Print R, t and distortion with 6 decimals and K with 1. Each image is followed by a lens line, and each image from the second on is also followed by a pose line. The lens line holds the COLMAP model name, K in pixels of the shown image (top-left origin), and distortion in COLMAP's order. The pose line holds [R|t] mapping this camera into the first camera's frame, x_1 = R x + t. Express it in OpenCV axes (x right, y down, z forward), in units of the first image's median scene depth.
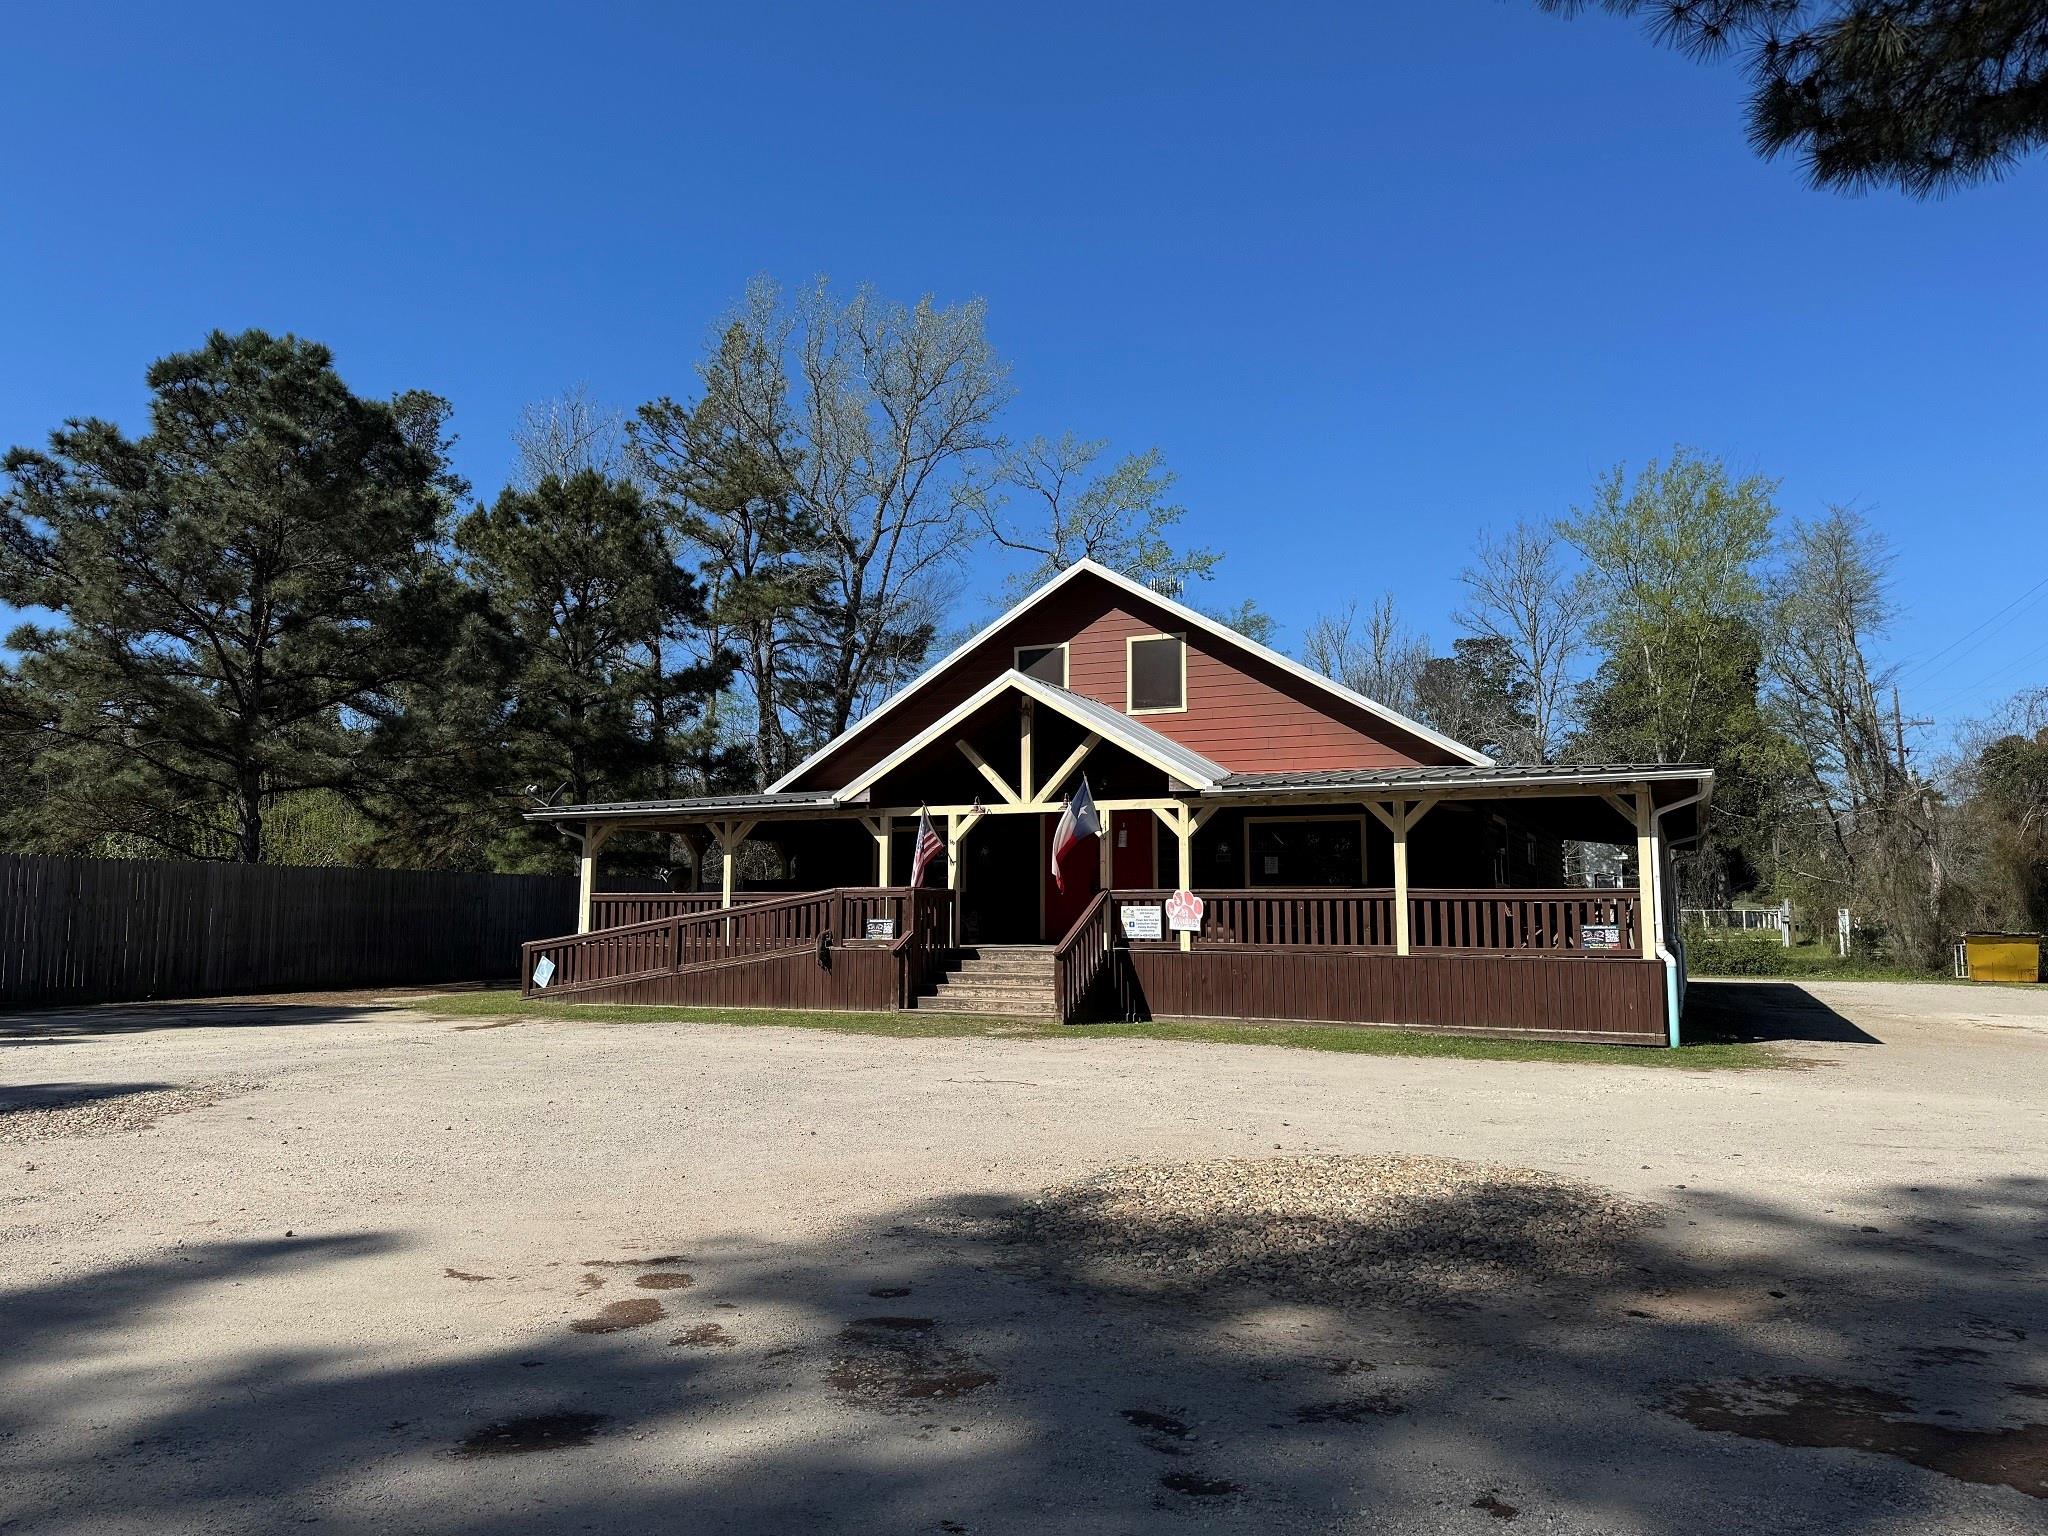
lens RADIAL K [[1423.9, 0, 1010.4], [0, 1423.9, 762.6], [0, 0, 1]] dist [0.111170, -0.142534]
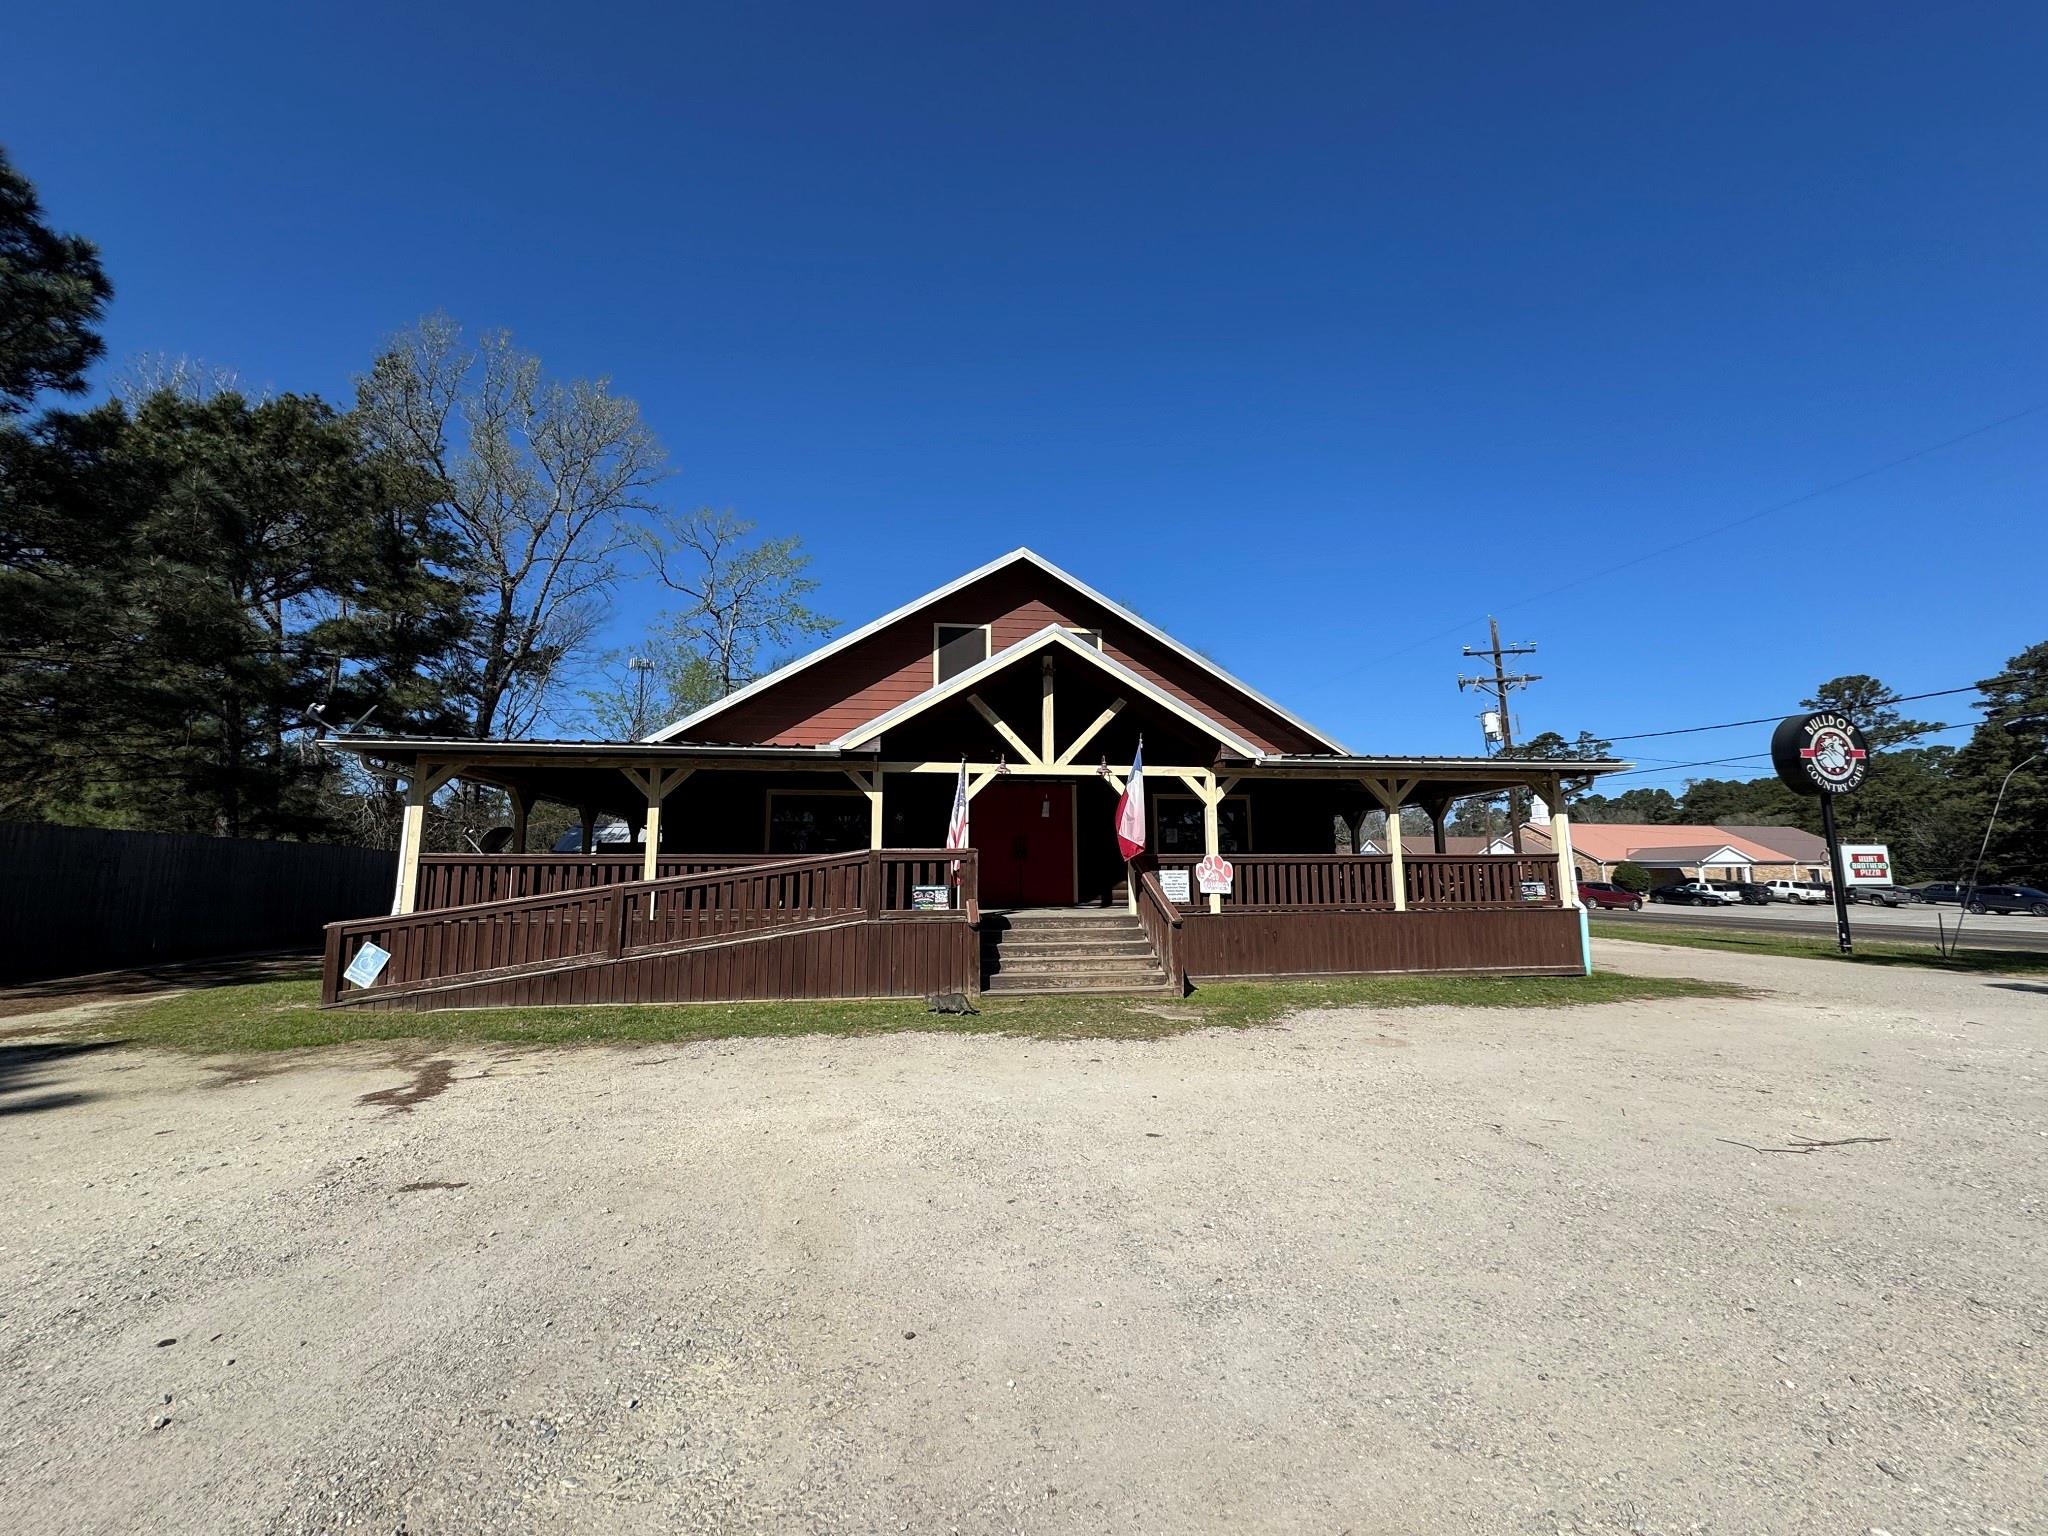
lens RADIAL K [[818.3, 0, 1019.7], [0, 818.3, 765.7], [0, 0, 1]] dist [-0.001252, 0.000146]
pose [[0.828238, 0.071259, 0.555827, -0.308186], [-0.052527, 0.997387, -0.049598, 0.056649], [-0.557909, 0.011883, 0.829817, 0.534524]]
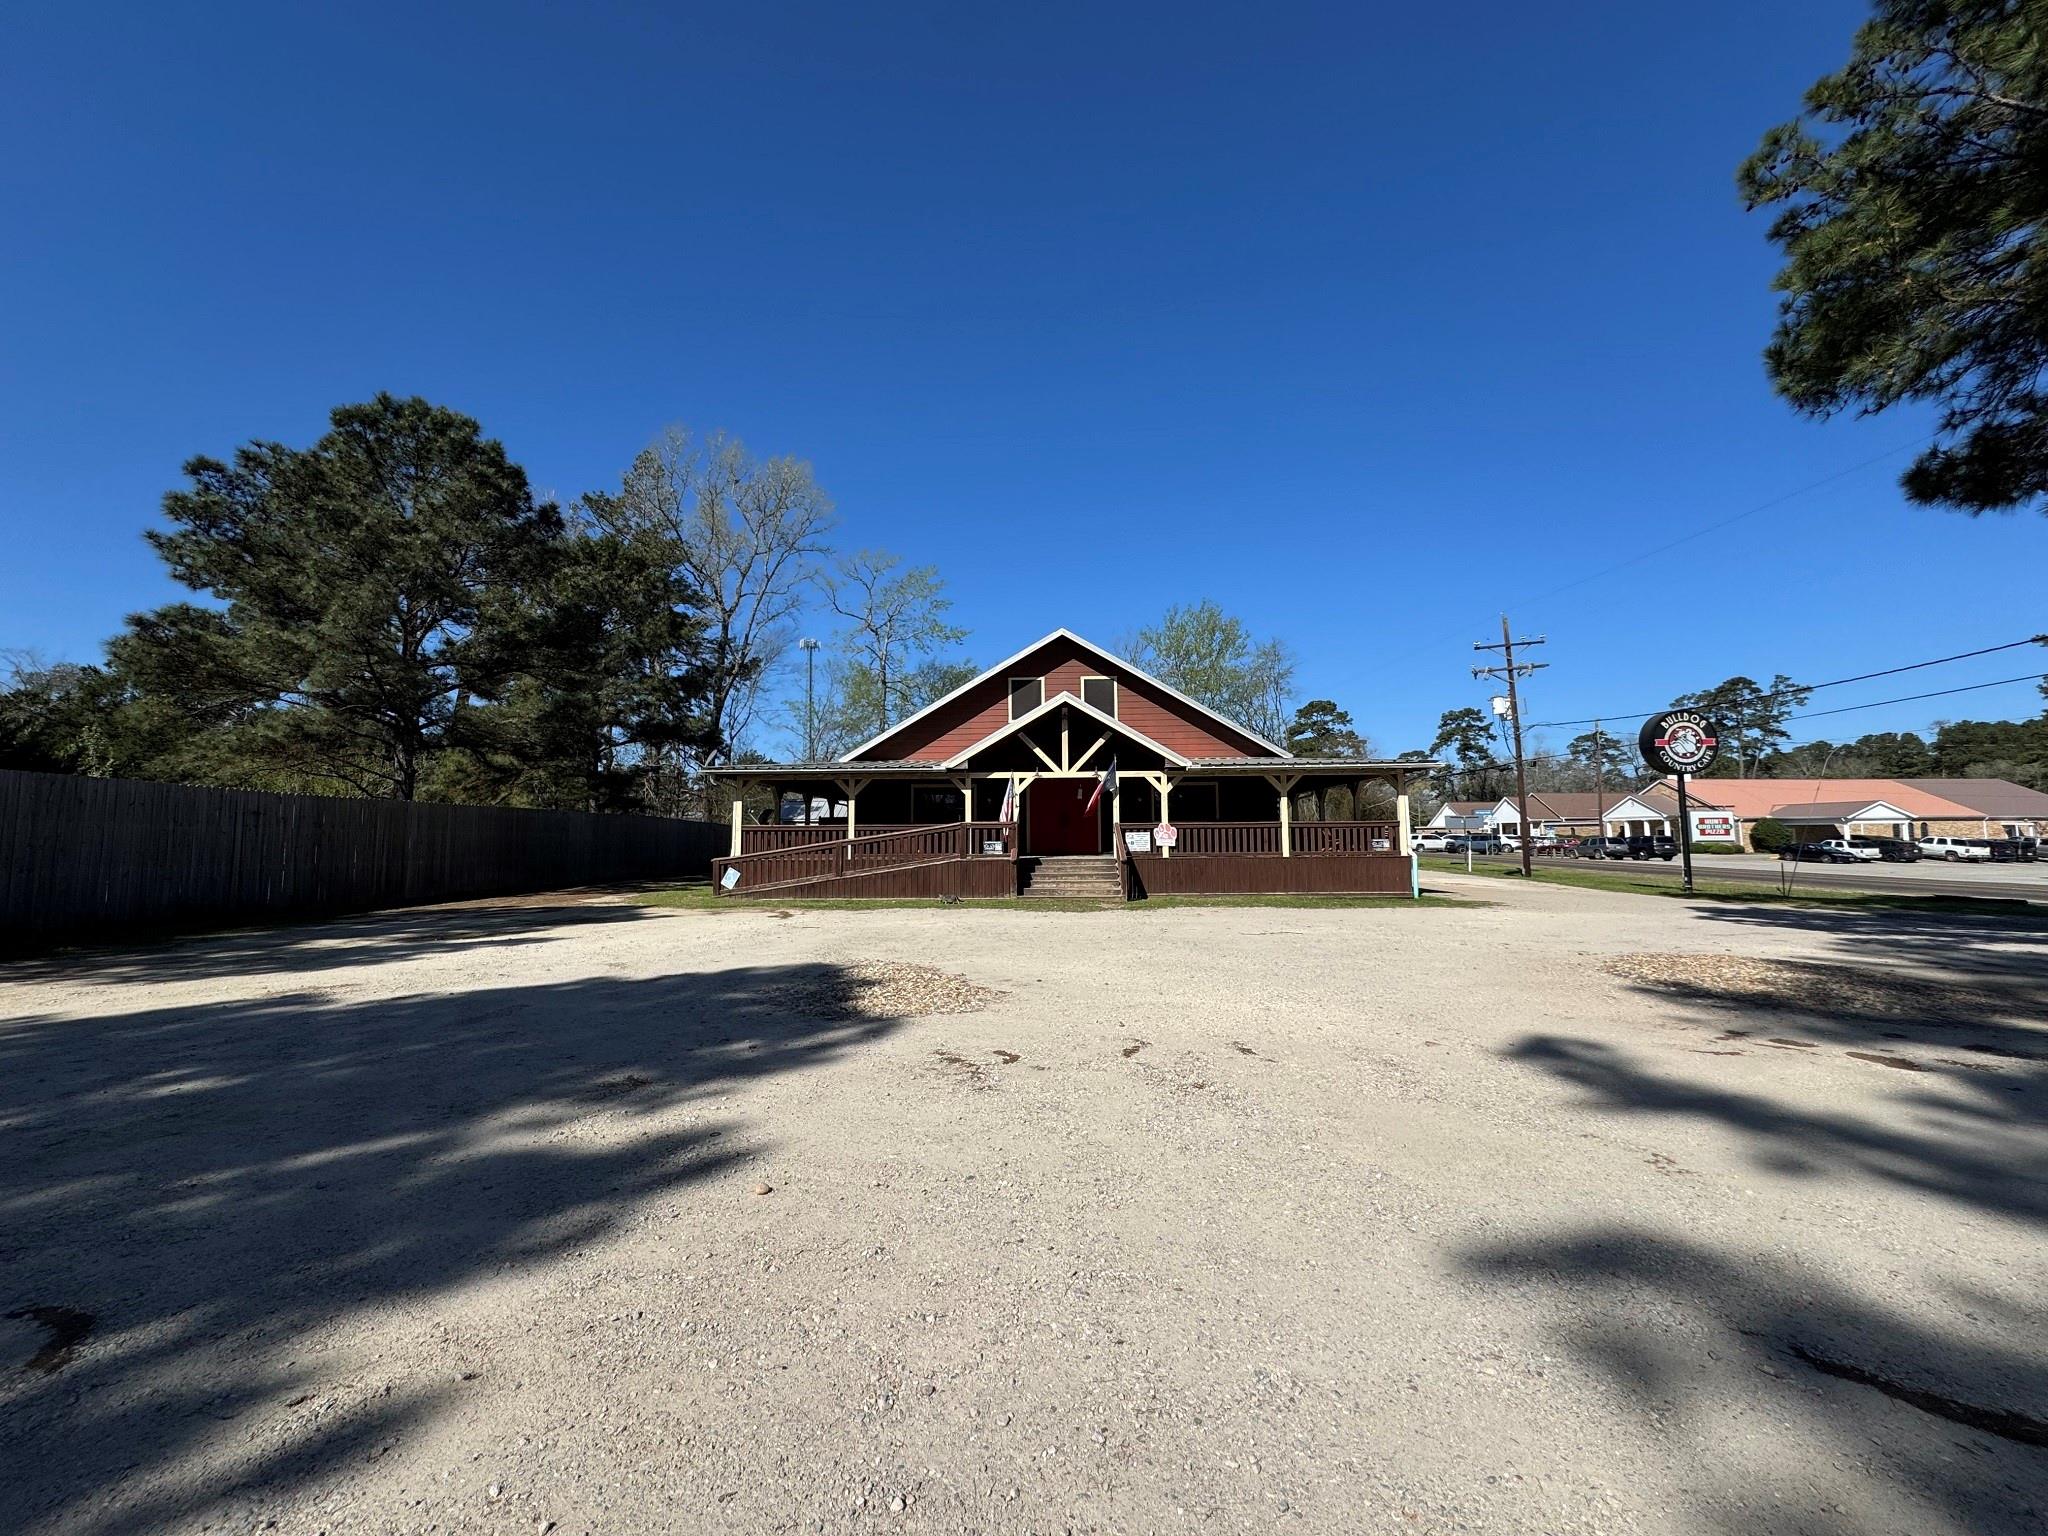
lens RADIAL K [[820.2, 0, 1017.5], [0, 820.2, 769.0], [0, 0, 1]] dist [-0.001530, 0.000564]
pose [[0.918345, 0.025475, 0.394961, -0.412878], [-0.033602, 0.999342, 0.013670, 0.013446], [-0.394353, -0.025825, 0.918596, 0.130336]]
